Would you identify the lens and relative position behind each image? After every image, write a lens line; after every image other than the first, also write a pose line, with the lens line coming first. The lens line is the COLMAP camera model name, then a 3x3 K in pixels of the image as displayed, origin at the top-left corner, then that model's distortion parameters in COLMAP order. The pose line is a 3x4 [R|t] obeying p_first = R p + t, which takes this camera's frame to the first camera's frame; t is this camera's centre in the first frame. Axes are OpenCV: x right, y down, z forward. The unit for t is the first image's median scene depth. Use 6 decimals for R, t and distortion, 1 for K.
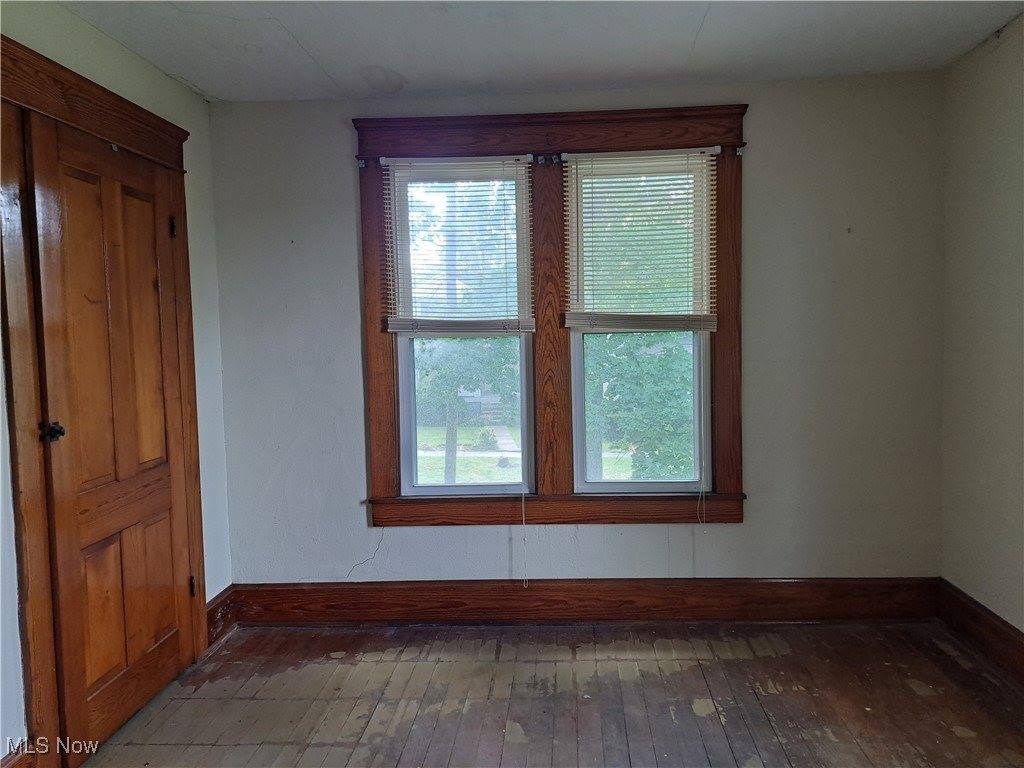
lens RADIAL K [[726.1, 0, 528.0], [0, 726.1, 379.1], [0, 0, 1]] dist [0.075592, -0.090486]
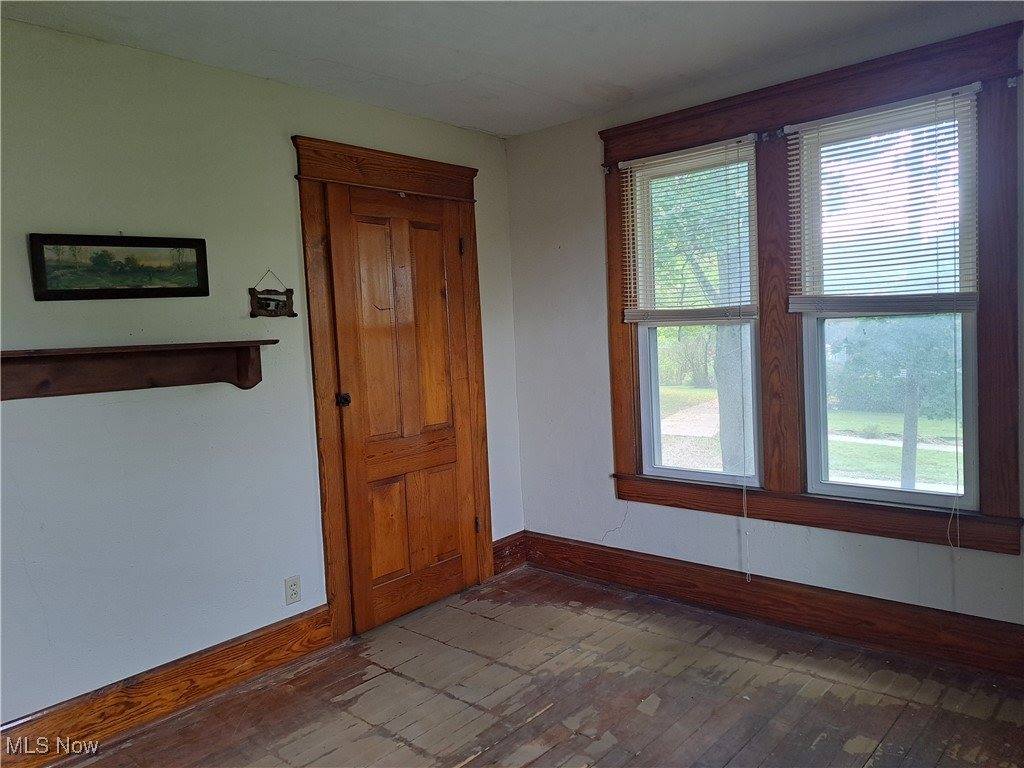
lens RADIAL K [[726.1, 0, 528.0], [0, 726.1, 379.1], [0, 0, 1]] dist [0.075592, -0.090486]
pose [[0.785791, 0.027058, -0.617900, 0.377265], [-0.009085, 0.999440, 0.032212, -0.014353], [0.618425, -0.019698, 0.785597, 0.057105]]
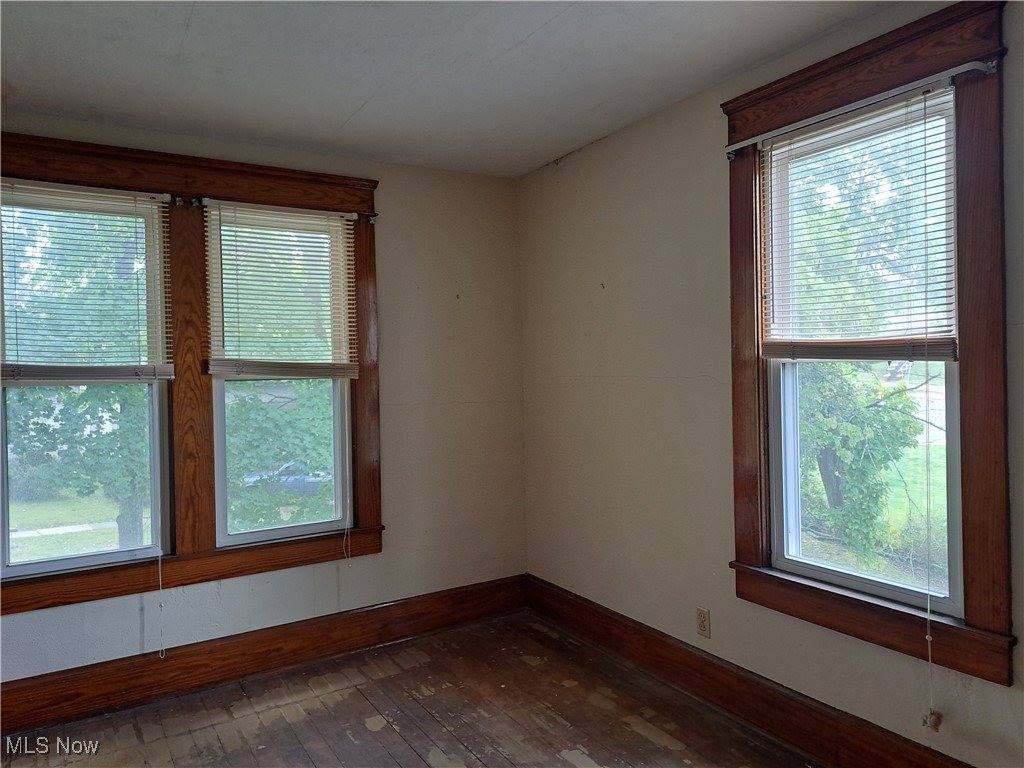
lens RADIAL K [[715.1, 0, 526.8], [0, 715.1, 383.4], [0, 0, 1]] dist [-0.004194, -0.007605]
pose [[0.809836, -0.003596, 0.586645, -0.162501], [0.043545, 0.997591, -0.053997, 0.010471], [-0.585038, 0.069274, 0.808042, -0.012273]]
